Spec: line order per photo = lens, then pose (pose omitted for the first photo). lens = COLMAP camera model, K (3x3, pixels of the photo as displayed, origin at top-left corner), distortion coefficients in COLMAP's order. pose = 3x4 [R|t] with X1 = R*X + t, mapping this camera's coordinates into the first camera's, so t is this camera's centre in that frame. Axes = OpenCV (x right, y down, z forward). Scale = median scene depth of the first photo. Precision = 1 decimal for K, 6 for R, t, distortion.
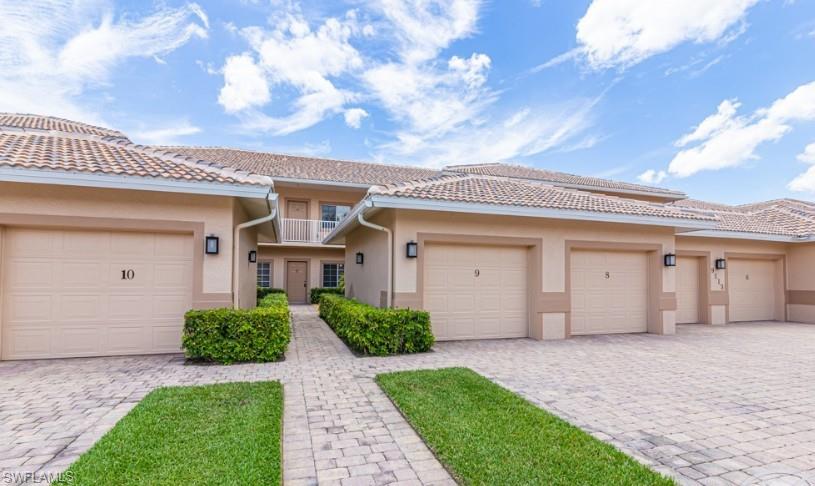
lens RADIAL K [[395.8, 0, 423.7], [0, 395.8, 261.2], [0, 0, 1]] dist [0.000621, 0.000533]
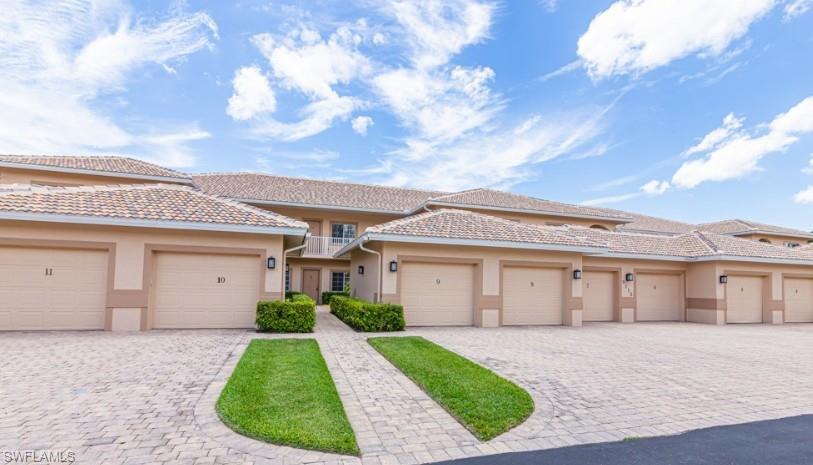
lens RADIAL K [[411.0, 0, 433.0], [0, 411.0, 242.2], [0, 0, 1]] dist [-0.014573, -0.000429]
pose [[0.999900, 0.013952, 0.002158, 0.056010], [-0.013791, 0.997959, -0.062348, -0.011627], [-0.003023, 0.062312, 0.998052, -0.293061]]
